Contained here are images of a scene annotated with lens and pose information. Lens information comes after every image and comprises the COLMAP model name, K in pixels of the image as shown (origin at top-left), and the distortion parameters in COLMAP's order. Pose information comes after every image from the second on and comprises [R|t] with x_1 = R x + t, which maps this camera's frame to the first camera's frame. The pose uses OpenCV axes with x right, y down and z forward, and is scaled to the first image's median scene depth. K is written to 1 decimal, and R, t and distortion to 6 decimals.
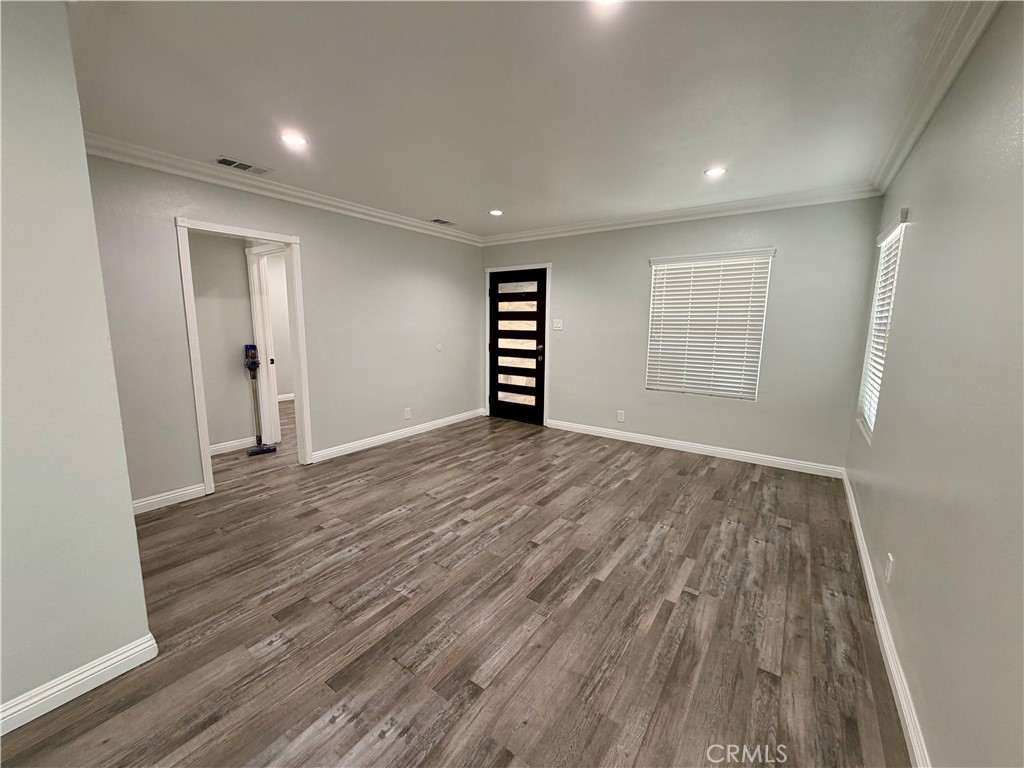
lens RADIAL K [[410.9, 0, 510.3], [0, 410.9, 382.9], [0, 0, 1]] dist [0.001488, 0.000315]
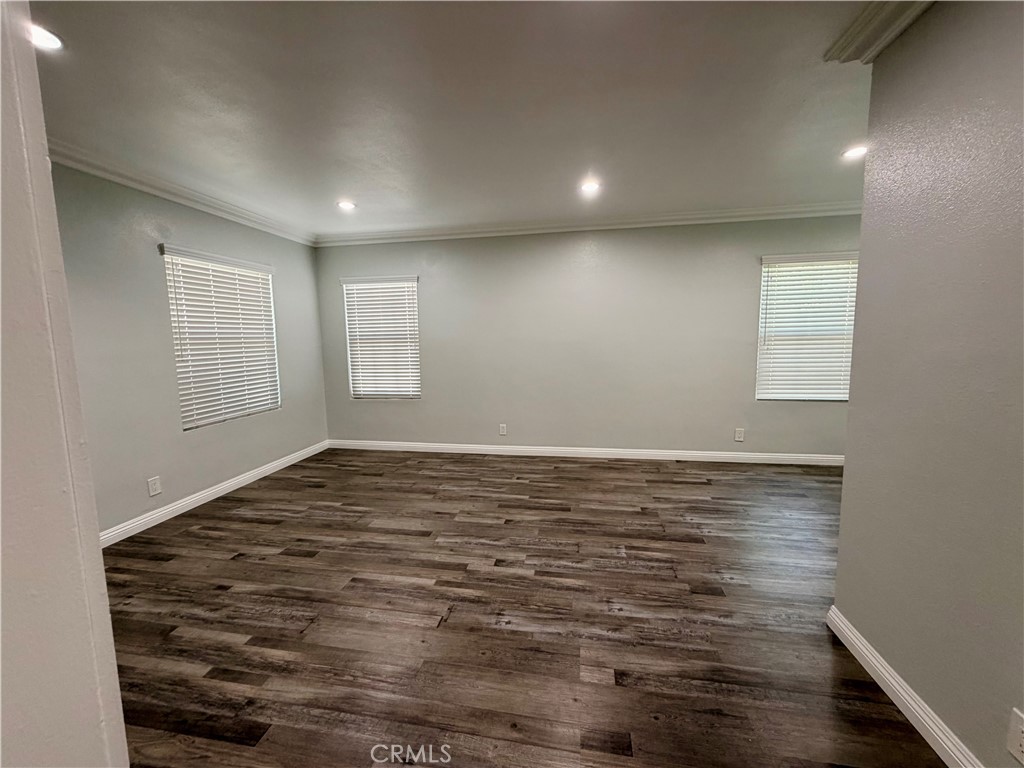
lens RADIAL K [[415.6, 0, 506.9], [0, 415.6, 383.5], [0, 0, 1]] dist [-0.000817, -0.000091]
pose [[-0.432096, -0.102141, 0.896025, -0.780556], [0.146830, 0.972340, 0.181648, -0.163172], [-0.889794, 0.210052, -0.405147, 1.145378]]
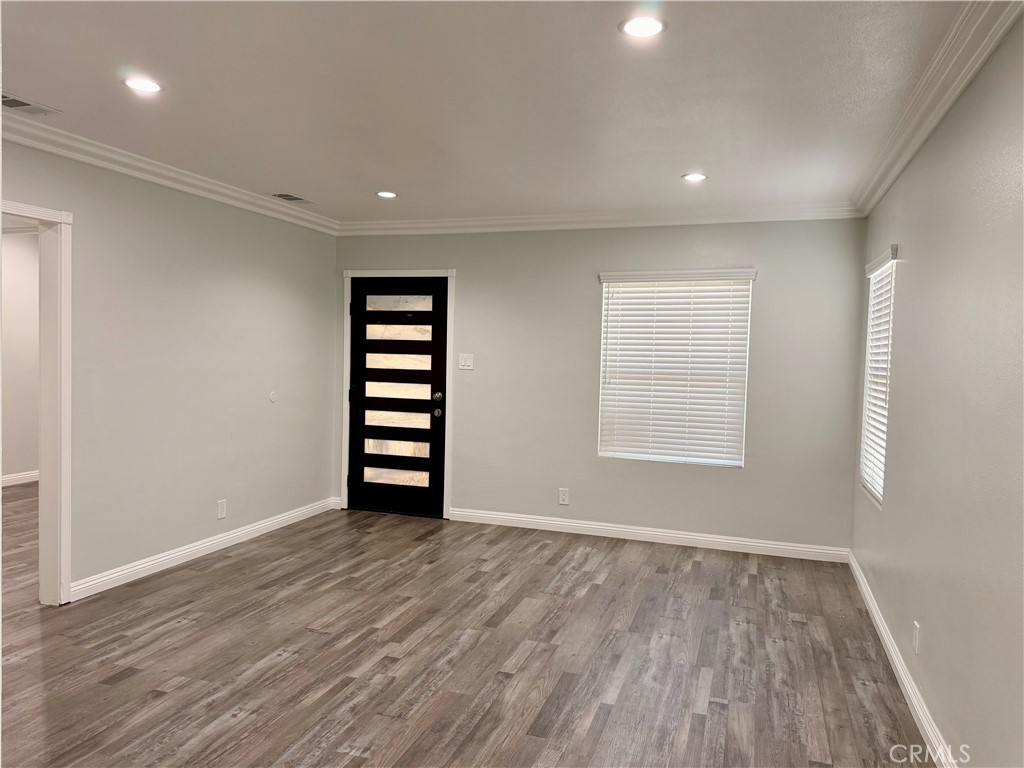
lens RADIAL K [[726.3, 0, 511.4], [0, 726.3, 384.7], [0, 0, 1]] dist [0.047720, -0.063328]
pose [[0.957626, 0.002156, 0.288005, -0.244264], [0.026260, 0.995153, -0.094763, 0.012108], [-0.286813, 0.098311, 0.952929, -0.207052]]
